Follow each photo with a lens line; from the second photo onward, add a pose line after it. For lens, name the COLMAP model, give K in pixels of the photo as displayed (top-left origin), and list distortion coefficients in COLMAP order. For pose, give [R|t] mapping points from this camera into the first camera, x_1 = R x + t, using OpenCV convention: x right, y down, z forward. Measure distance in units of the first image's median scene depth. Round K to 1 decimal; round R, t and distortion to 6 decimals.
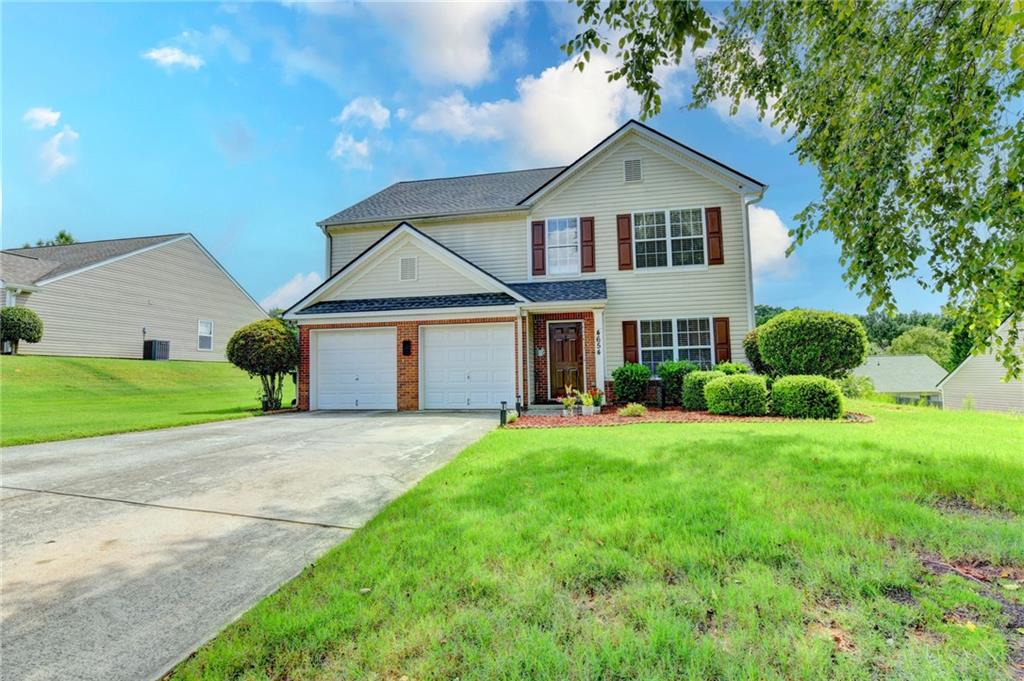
lens RADIAL K [[444.4, 0, 508.8], [0, 444.4, 328.2], [0, 0, 1]] dist [0.000584, -0.000291]
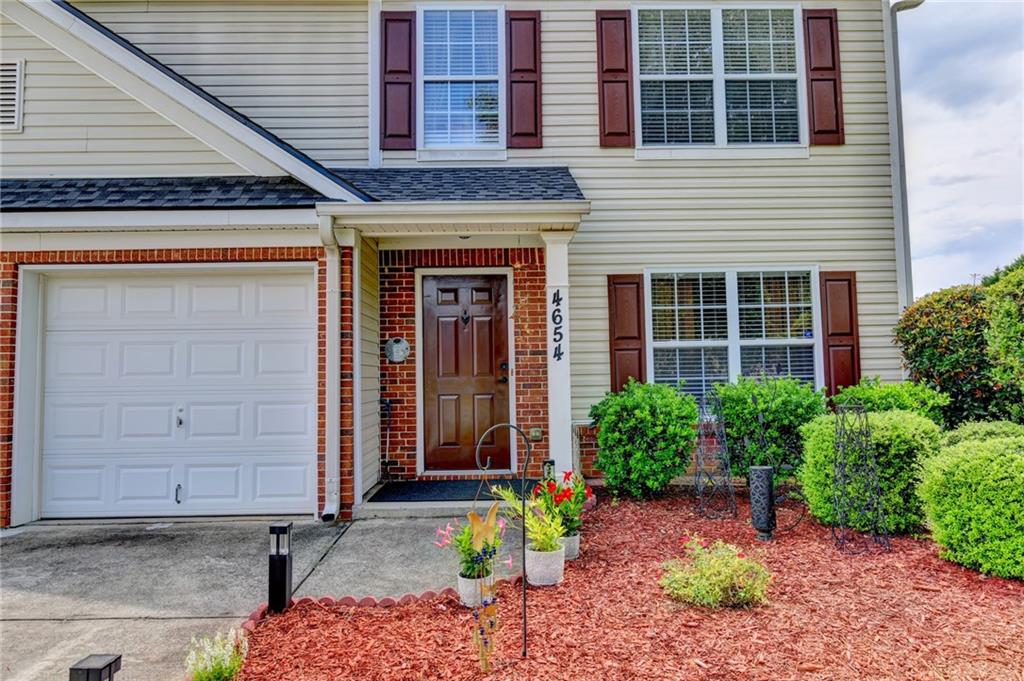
lens RADIAL K [[674.5, 0, 514.8], [0, 674.5, 338.3], [0, 0, 1]] dist [-0.008077, -0.001511]
pose [[0.977531, 0.012786, 0.210403, 0.050732], [-0.021012, 0.999098, 0.036907, 0.021381], [-0.209741, -0.040499, 0.976918, 0.444683]]
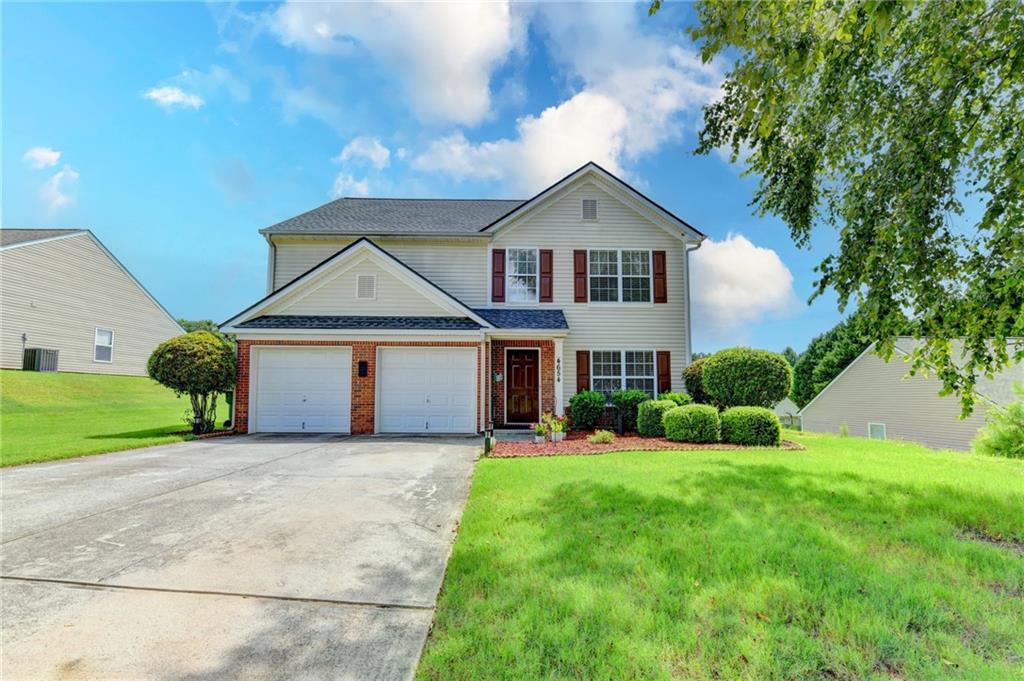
lens RADIAL K [[415.6, 0, 515.1], [0, 415.6, 352.8], [0, 0, 1]] dist [-0.005475, -0.000503]
pose [[0.980252, 0.041314, 0.193390, -0.082391], [-0.041435, 0.999135, -0.003422, -0.001130], [-0.193365, -0.004658, 0.981116, 0.058992]]
